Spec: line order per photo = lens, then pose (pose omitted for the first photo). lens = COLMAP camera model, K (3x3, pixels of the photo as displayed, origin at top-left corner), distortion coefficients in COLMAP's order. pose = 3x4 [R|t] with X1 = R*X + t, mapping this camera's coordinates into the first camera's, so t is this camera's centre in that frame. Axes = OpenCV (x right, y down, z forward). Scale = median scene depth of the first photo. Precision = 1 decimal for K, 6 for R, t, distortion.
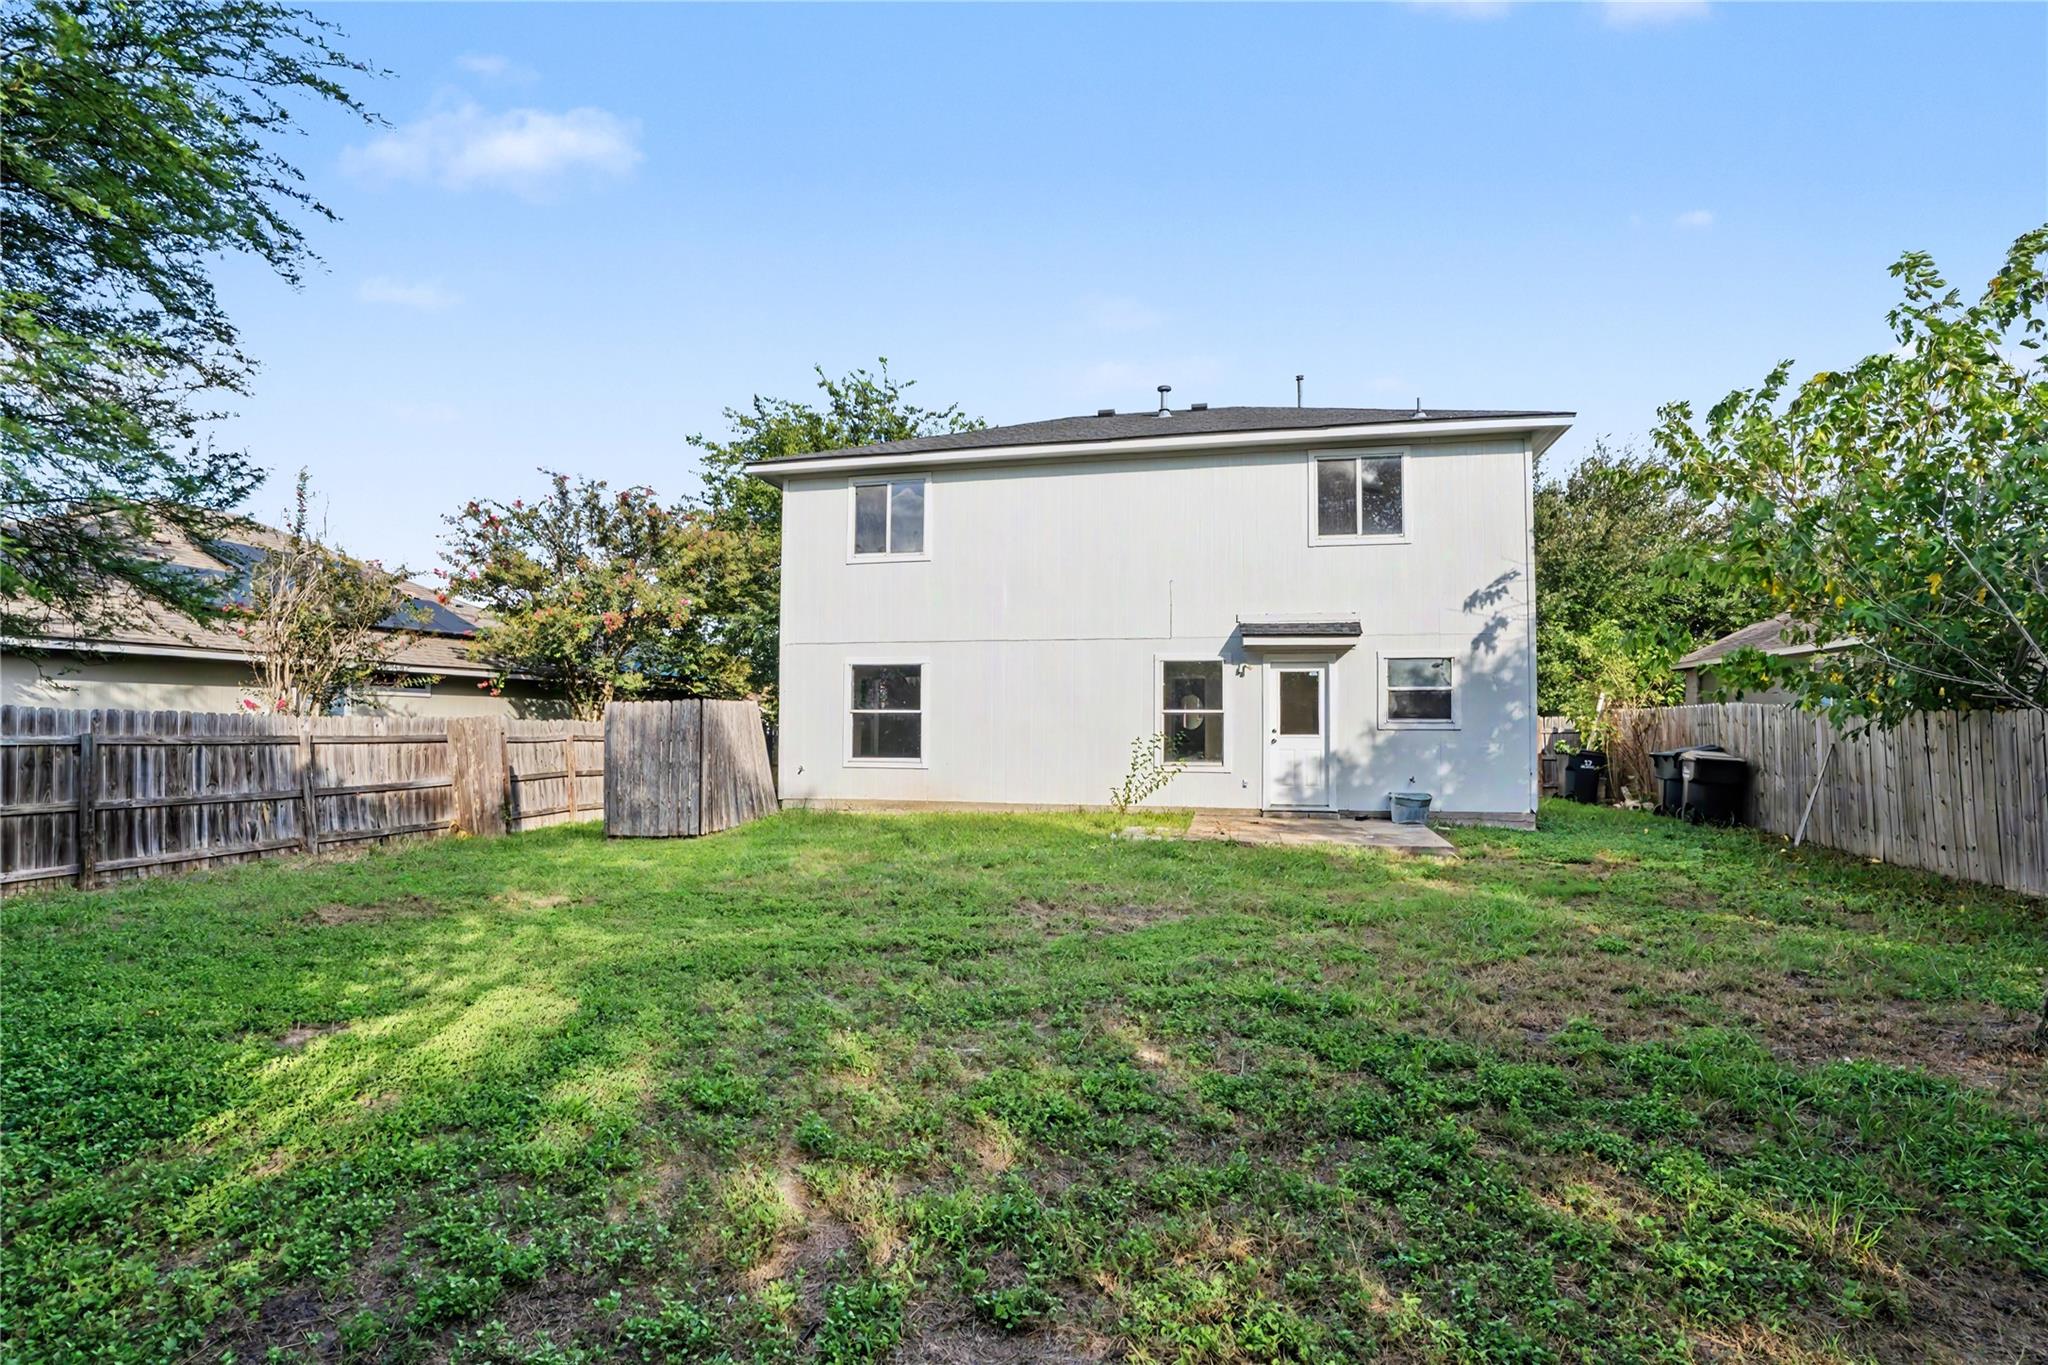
lens RADIAL K [[950.5, 0, 1028.0], [0, 950.5, 700.5], [0, 0, 1]] dist [-0.001410, -0.000052]
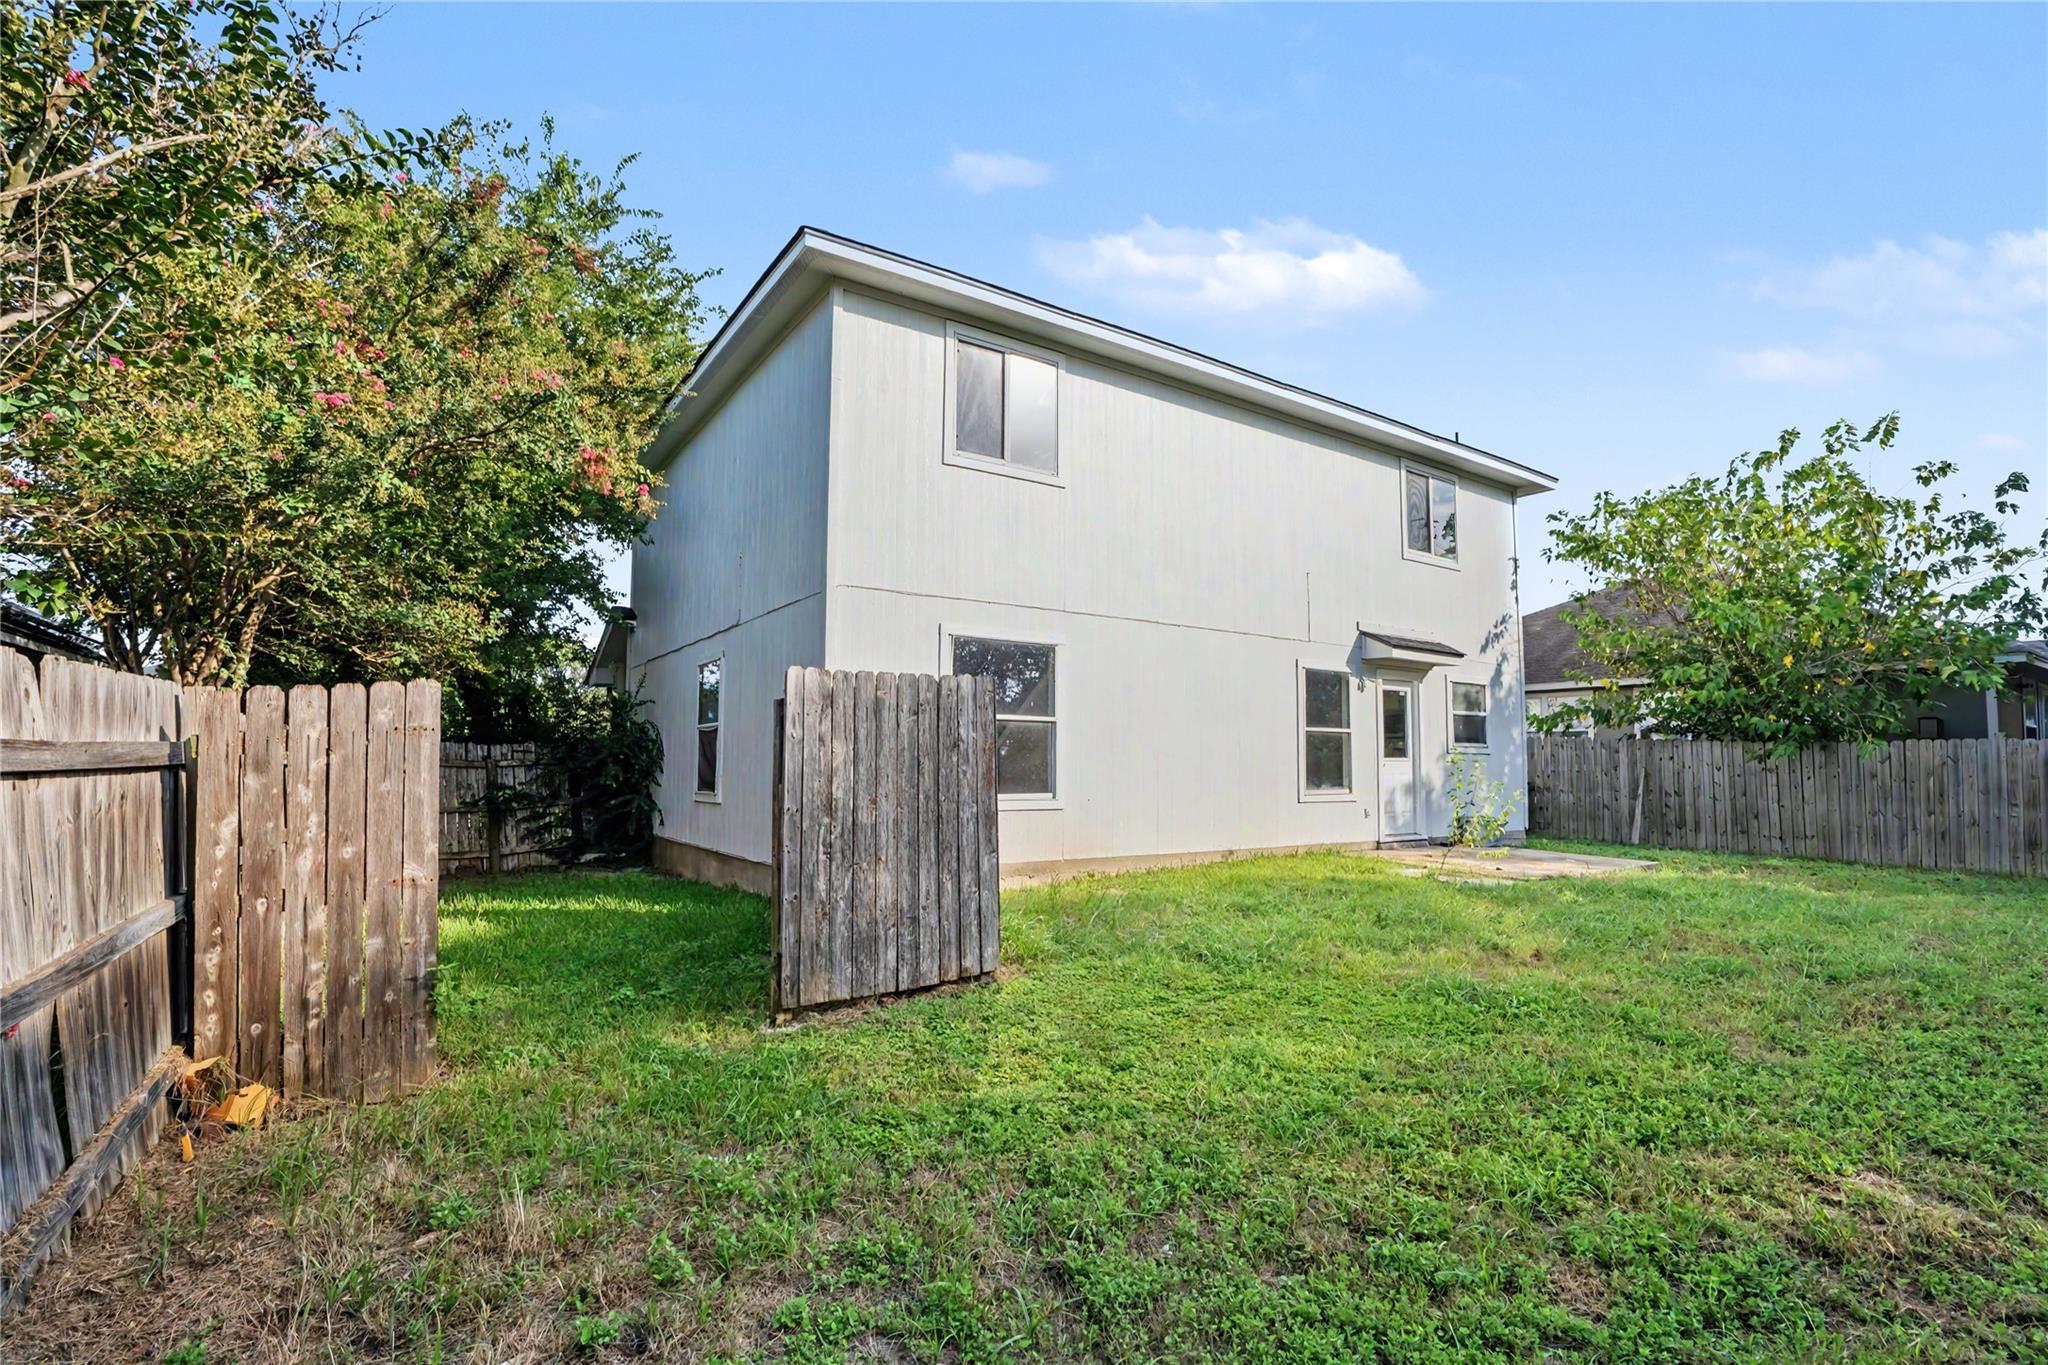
lens RADIAL K [[950.5, 0, 1028.0], [0, 950.5, 700.5], [0, 0, 1]] dist [-0.001410, -0.000052]
pose [[0.688643, 0.047544, 0.723540, -0.624124], [-0.024428, 0.998803, -0.042382, 0.027950], [-0.724689, 0.011512, 0.688980, 0.618784]]
